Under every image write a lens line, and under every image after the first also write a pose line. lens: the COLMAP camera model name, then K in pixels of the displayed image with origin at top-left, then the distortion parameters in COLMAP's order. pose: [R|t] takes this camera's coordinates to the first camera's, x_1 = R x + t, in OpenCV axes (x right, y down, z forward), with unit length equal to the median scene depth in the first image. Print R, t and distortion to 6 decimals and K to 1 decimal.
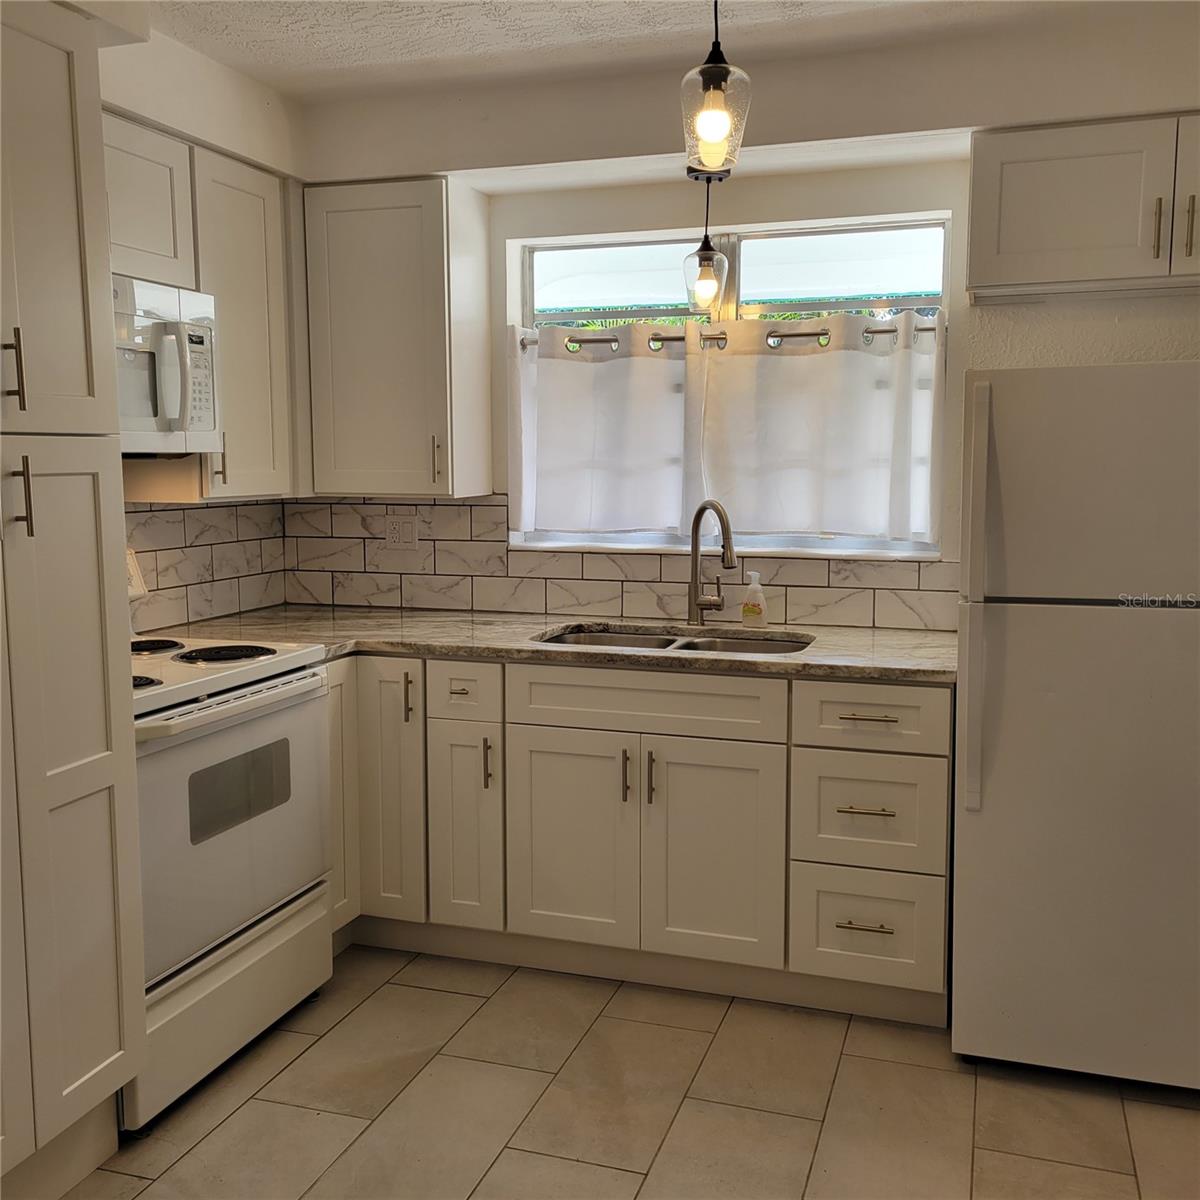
lens RADIAL K [[1200.1, 0, 623.4], [0, 1200.1, 587.0], [0, 0, 1]] dist [0.077674, -0.008854]
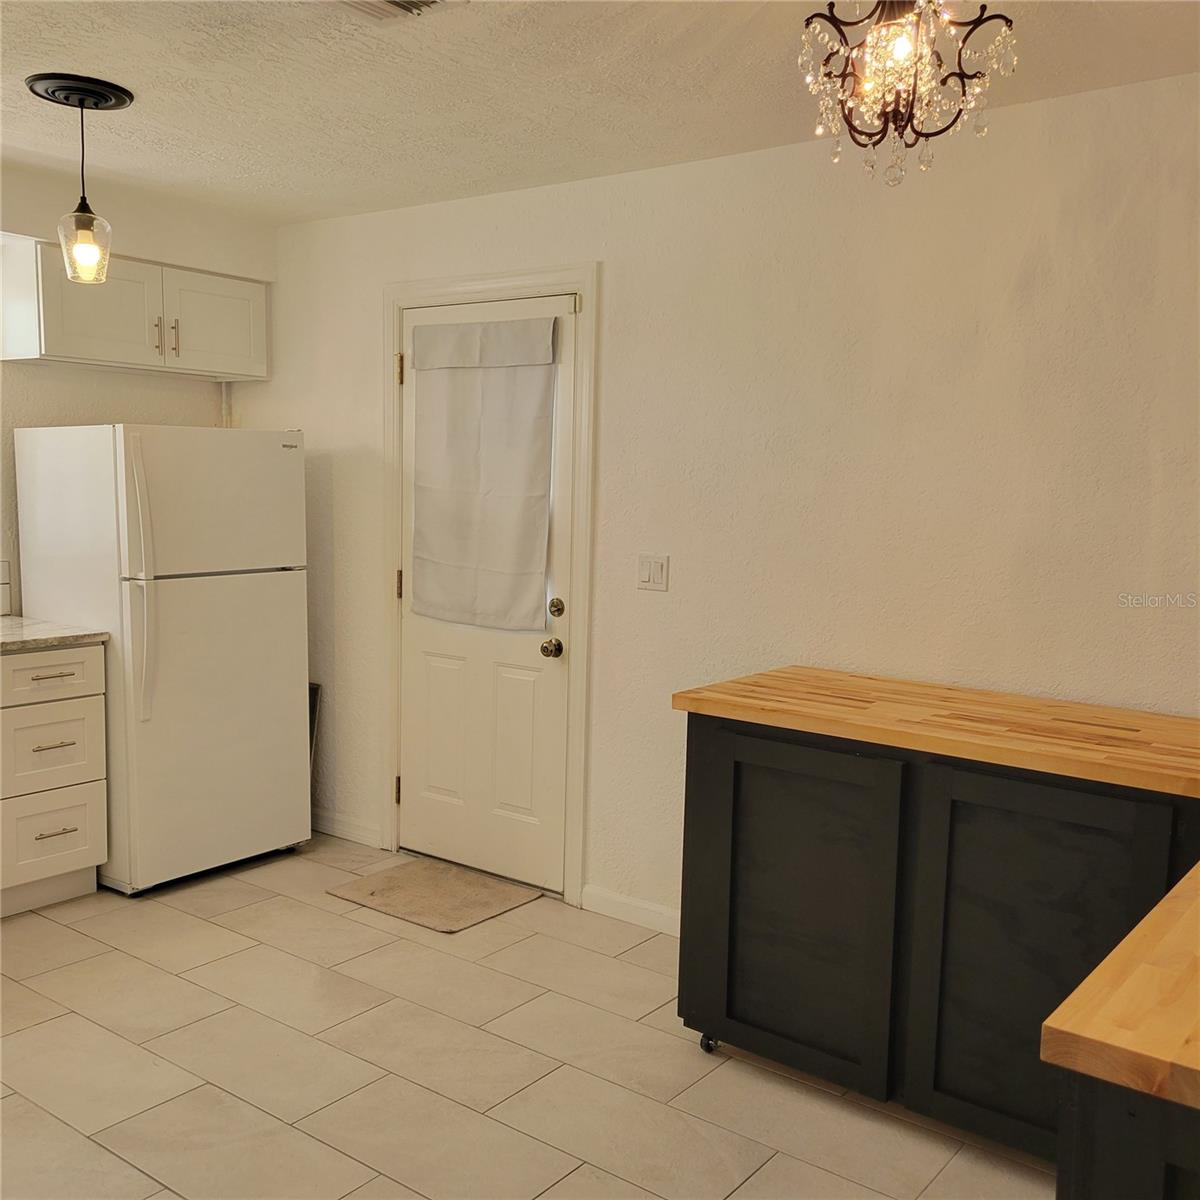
lens RADIAL K [[1196.3, 0, 600.0], [0, 1196.3, 600.0], [0, 0, 1]] dist [-0.004093, -0.010356]
pose [[0.327933, -0.085142, 0.940857, -0.848194], [0.074594, 0.995155, 0.064056, -0.014677], [-0.941752, 0.049176, 0.332695, -0.014062]]
